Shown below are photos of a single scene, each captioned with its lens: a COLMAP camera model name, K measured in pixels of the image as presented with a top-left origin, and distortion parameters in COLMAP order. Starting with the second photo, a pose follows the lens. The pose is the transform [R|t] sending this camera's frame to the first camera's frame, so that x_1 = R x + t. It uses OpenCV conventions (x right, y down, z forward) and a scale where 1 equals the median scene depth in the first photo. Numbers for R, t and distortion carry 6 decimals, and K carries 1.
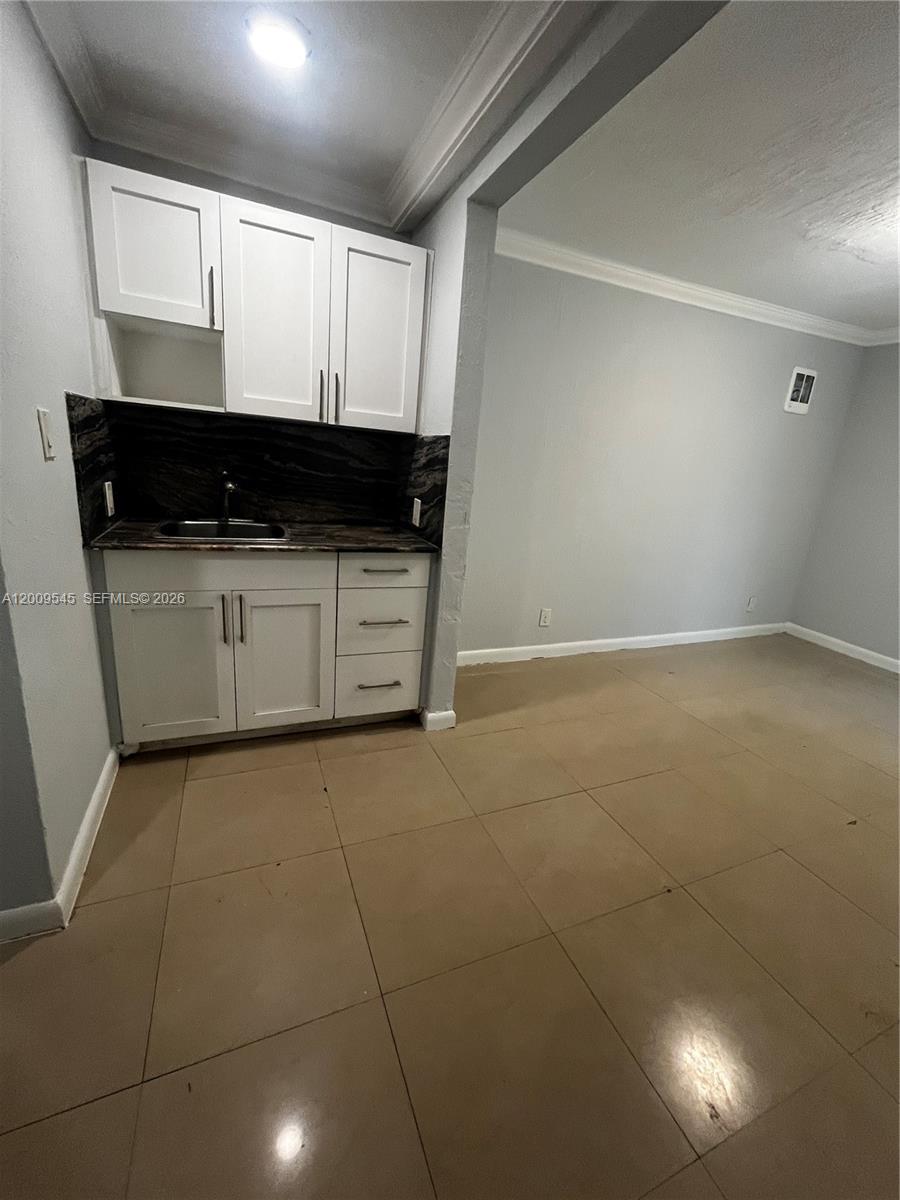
lens RADIAL K [[486.9, 0, 450.6], [0, 486.9, 595.8], [0, 0, 1]] dist [-0.007026, -0.000199]
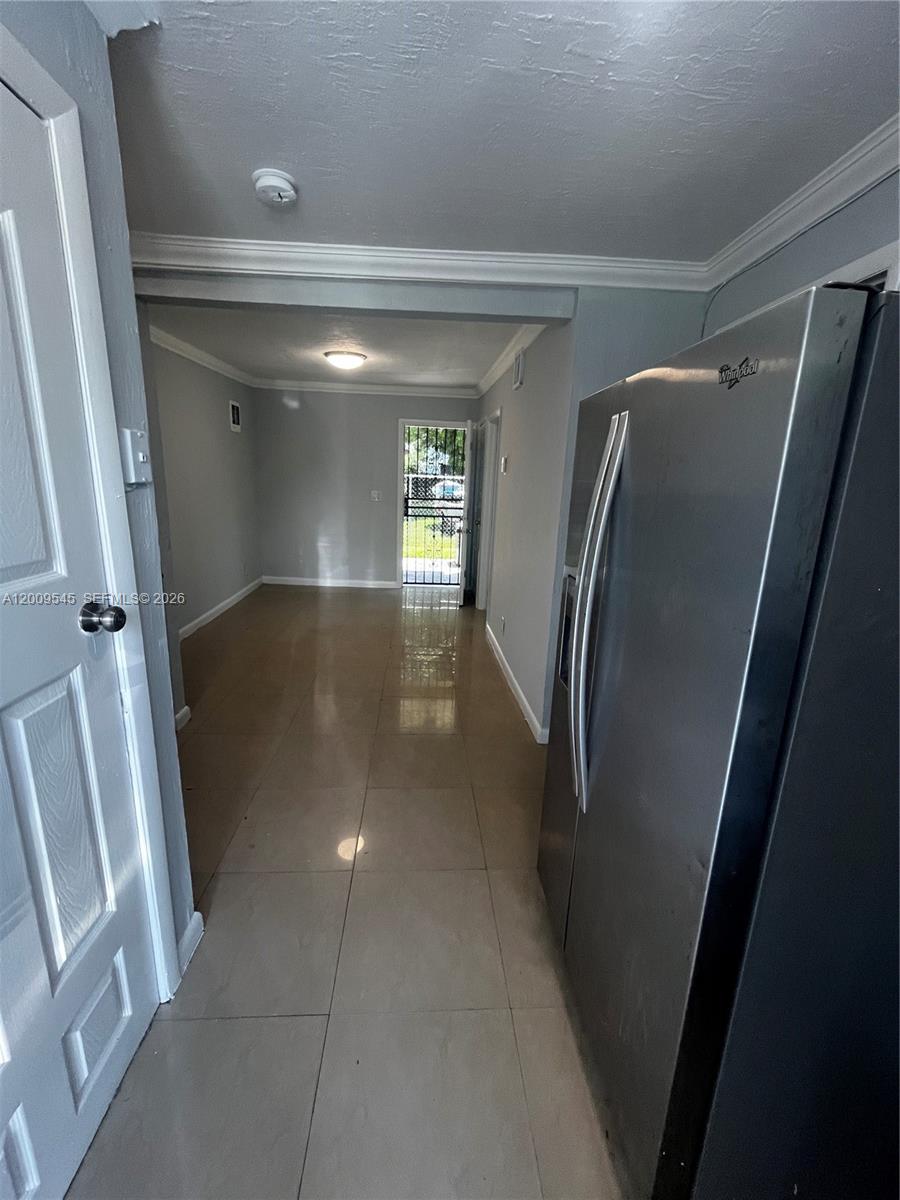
lens RADIAL K [[486.9, 0, 450.6], [0, 486.9, 595.8], [0, 0, 1]] dist [-0.007026, -0.000199]
pose [[0.329997, -0.287837, 0.899028, -0.585093], [0.241608, 0.946410, 0.214322, -0.086171], [-0.912539, 0.146487, 0.381856, -0.060951]]
